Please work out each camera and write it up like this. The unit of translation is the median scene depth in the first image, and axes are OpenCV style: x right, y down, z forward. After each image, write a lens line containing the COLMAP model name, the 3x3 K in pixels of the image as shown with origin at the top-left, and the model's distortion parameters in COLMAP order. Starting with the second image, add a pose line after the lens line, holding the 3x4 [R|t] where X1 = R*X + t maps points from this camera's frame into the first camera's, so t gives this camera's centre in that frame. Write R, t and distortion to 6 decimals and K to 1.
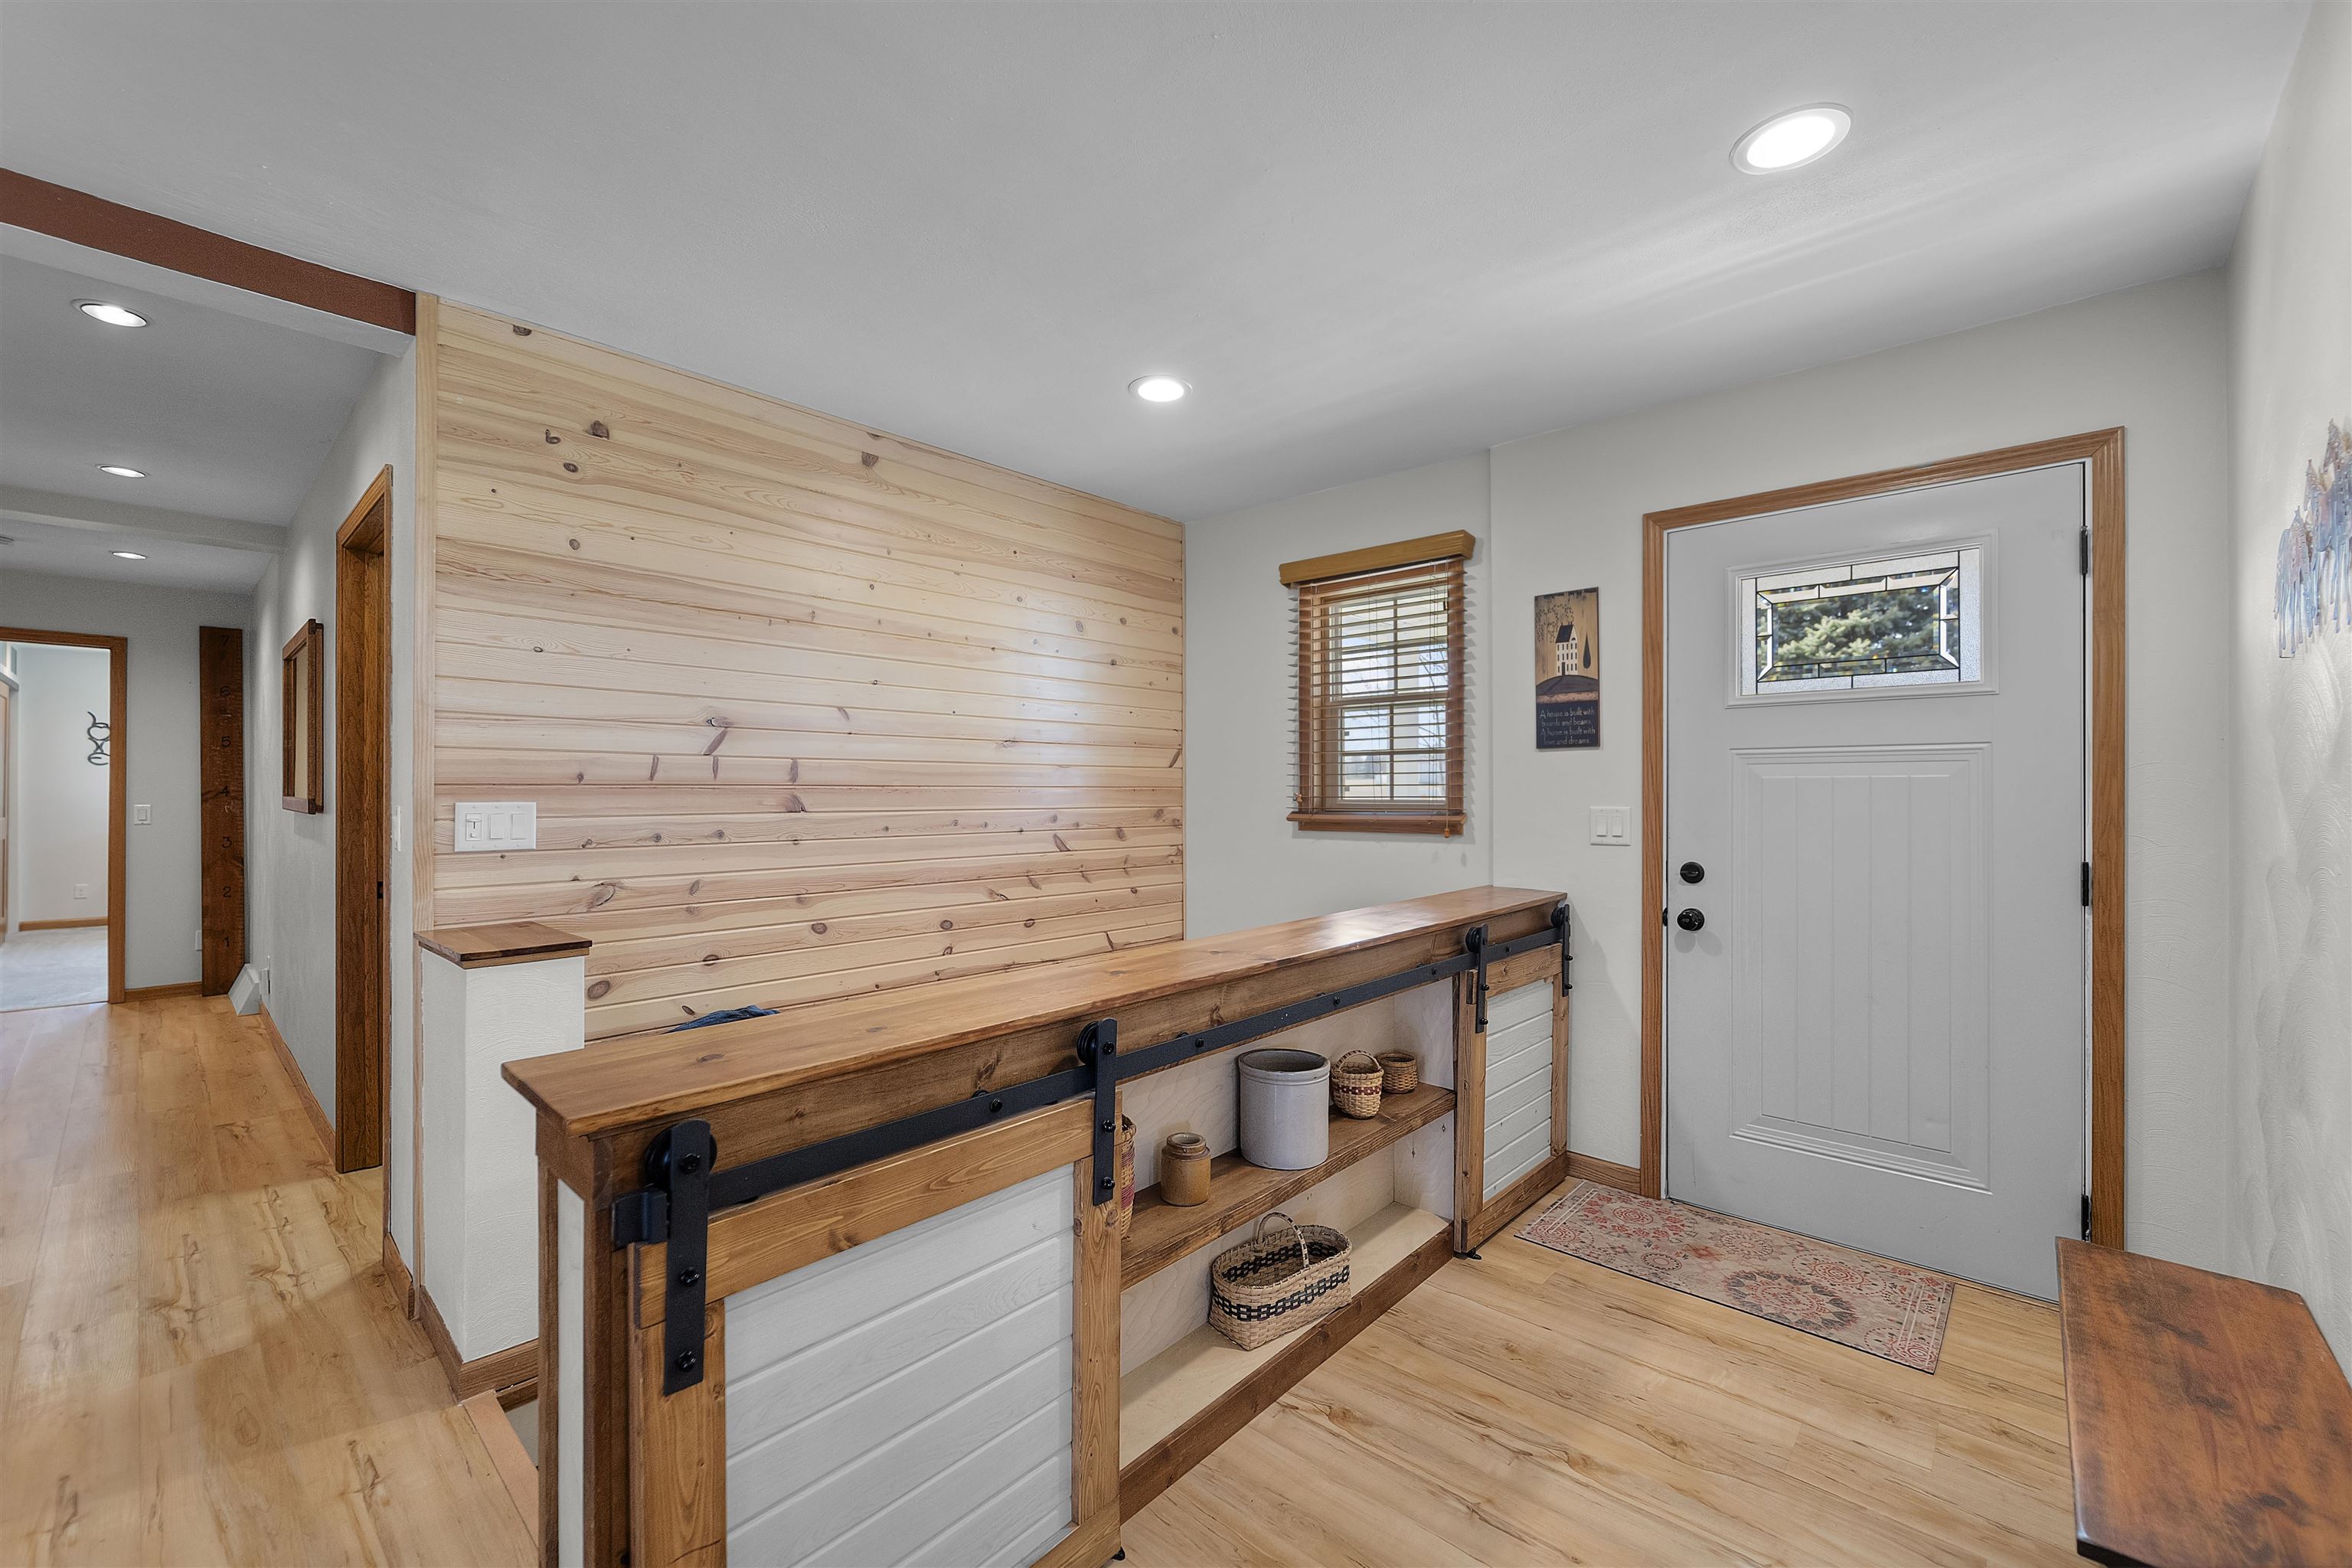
lens RADIAL K [[924.3, 0, 1173.6], [0, 924.3, 784.8], [0, 0, 1]] dist [-0.001108, 0.000040]
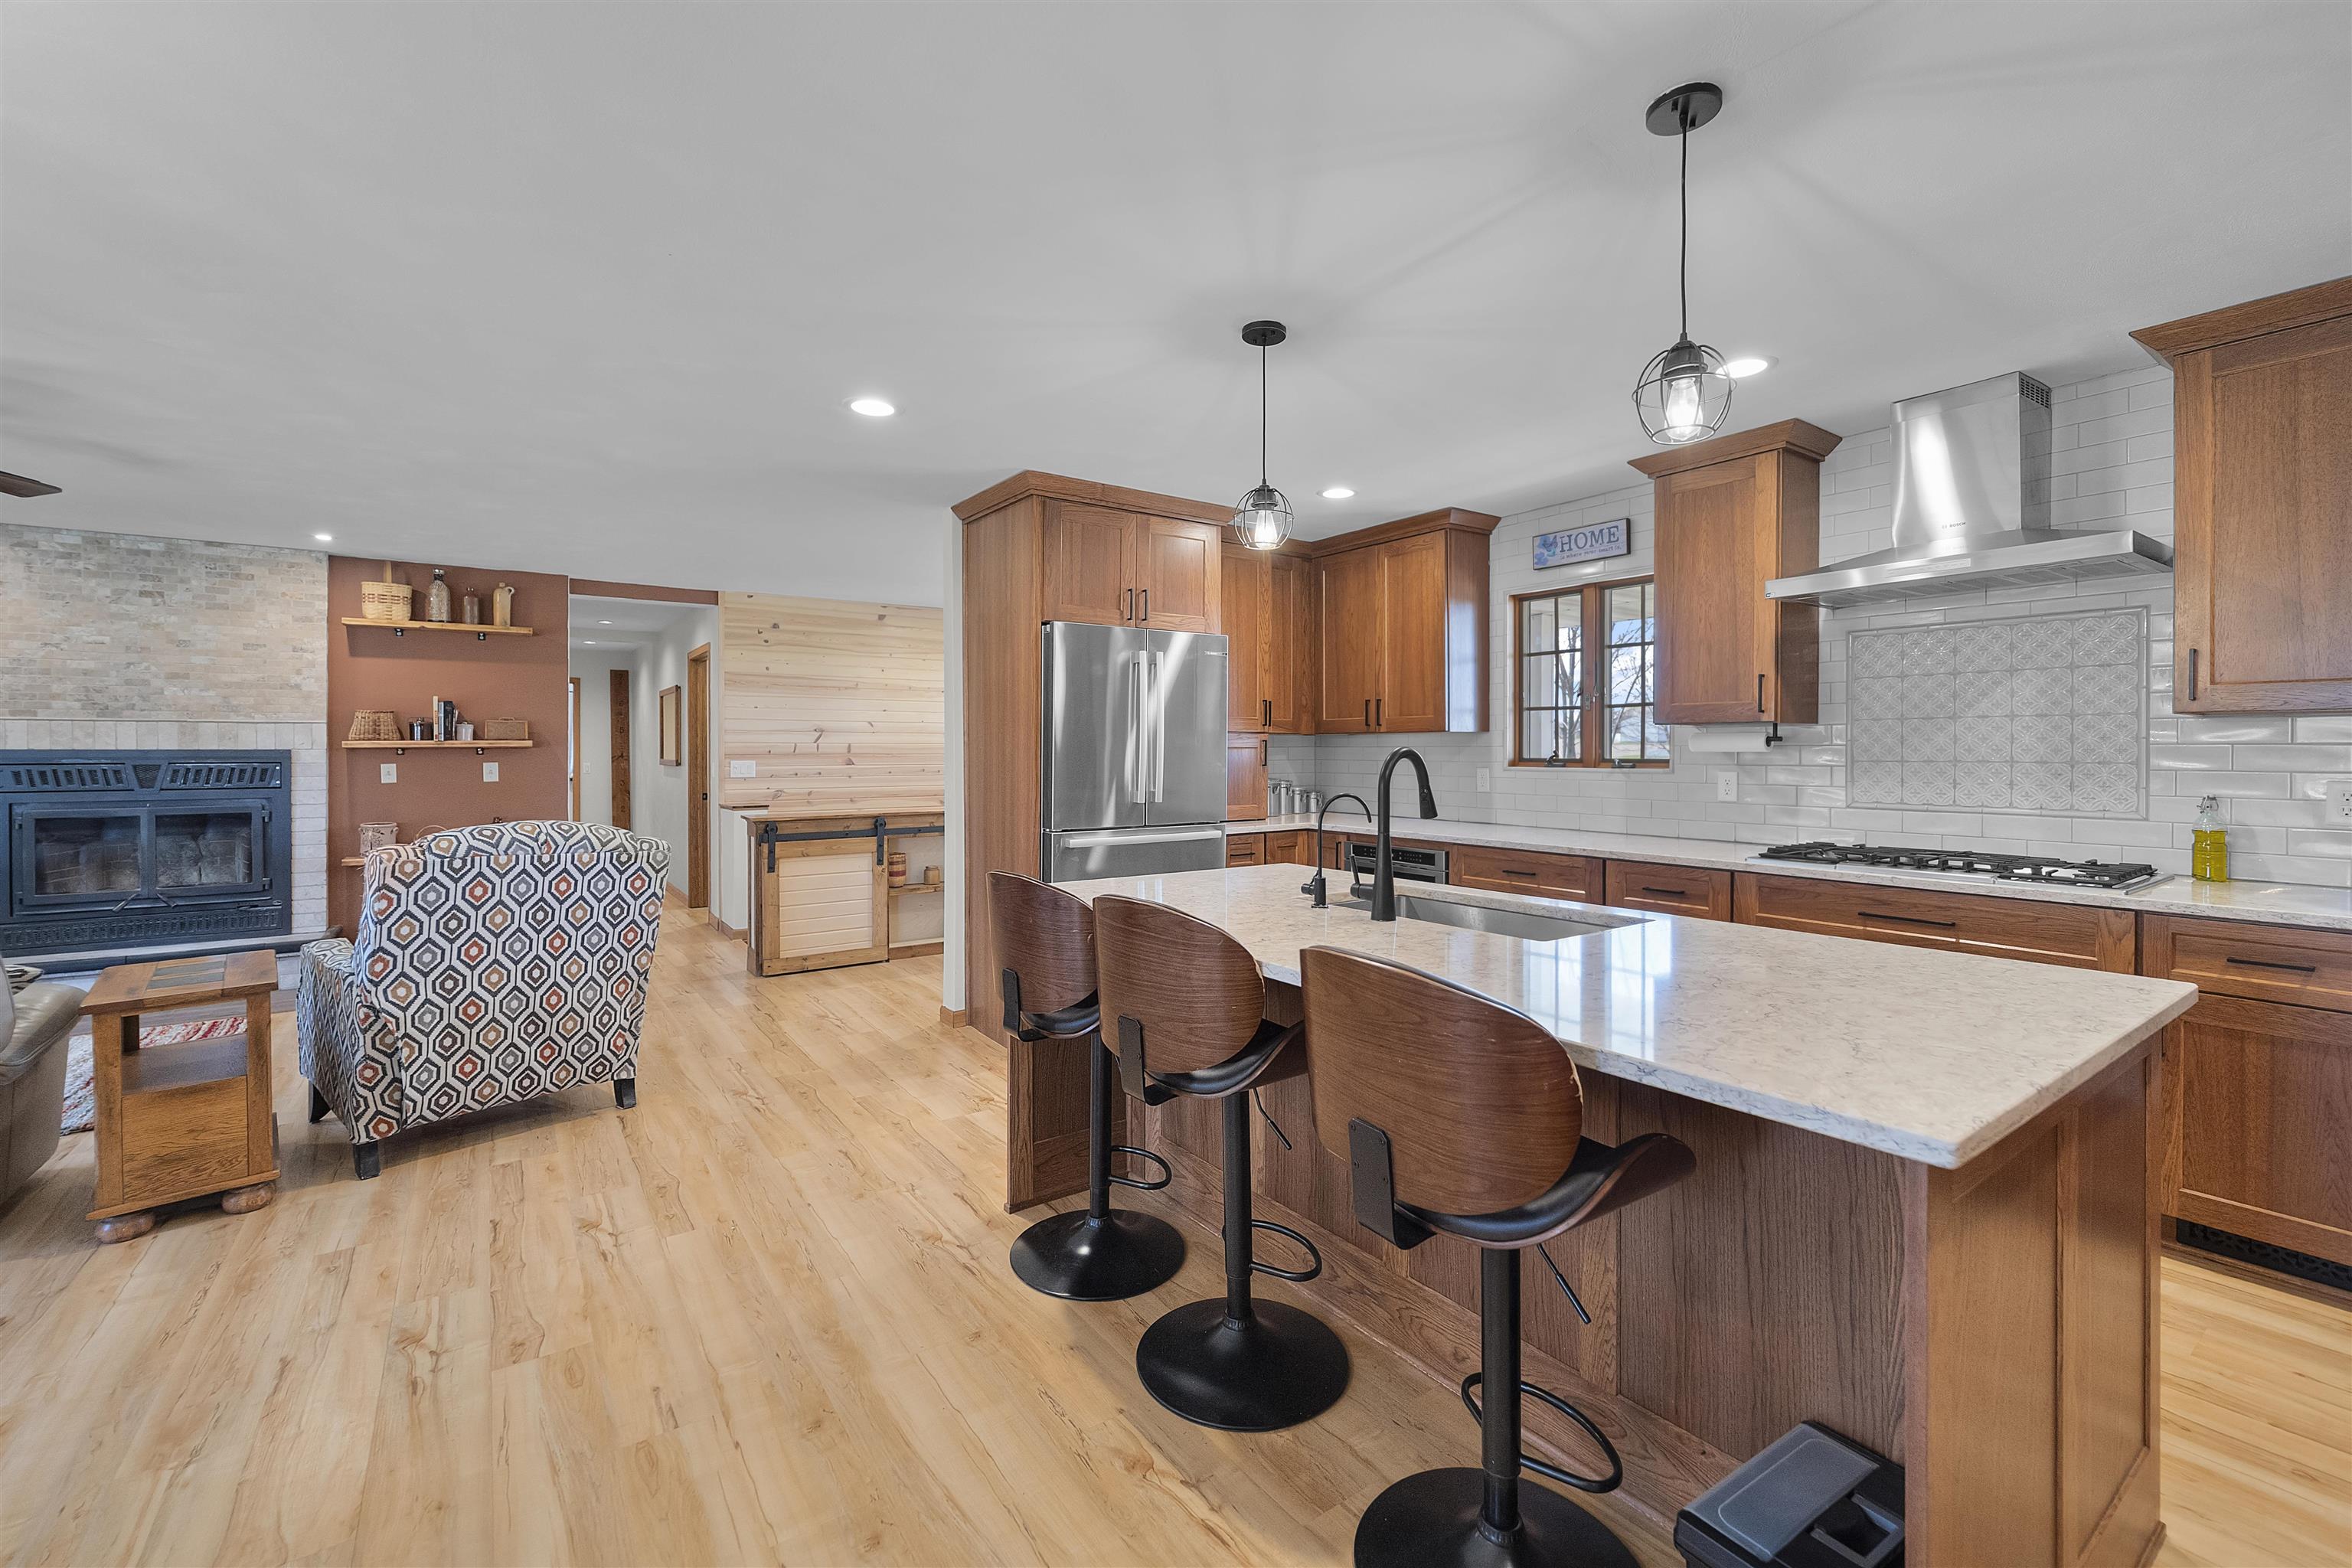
lens RADIAL K [[951.1, 0, 1173.5], [0, 951.1, 751.9], [0, 0, 1]] dist [-0.003155, 0.000158]
pose [[0.975881, -0.001572, -0.218296, 1.154854], [0.002210, 0.999994, 0.002680, -0.012293], [0.218290, -0.003098, 0.975879, -1.509333]]
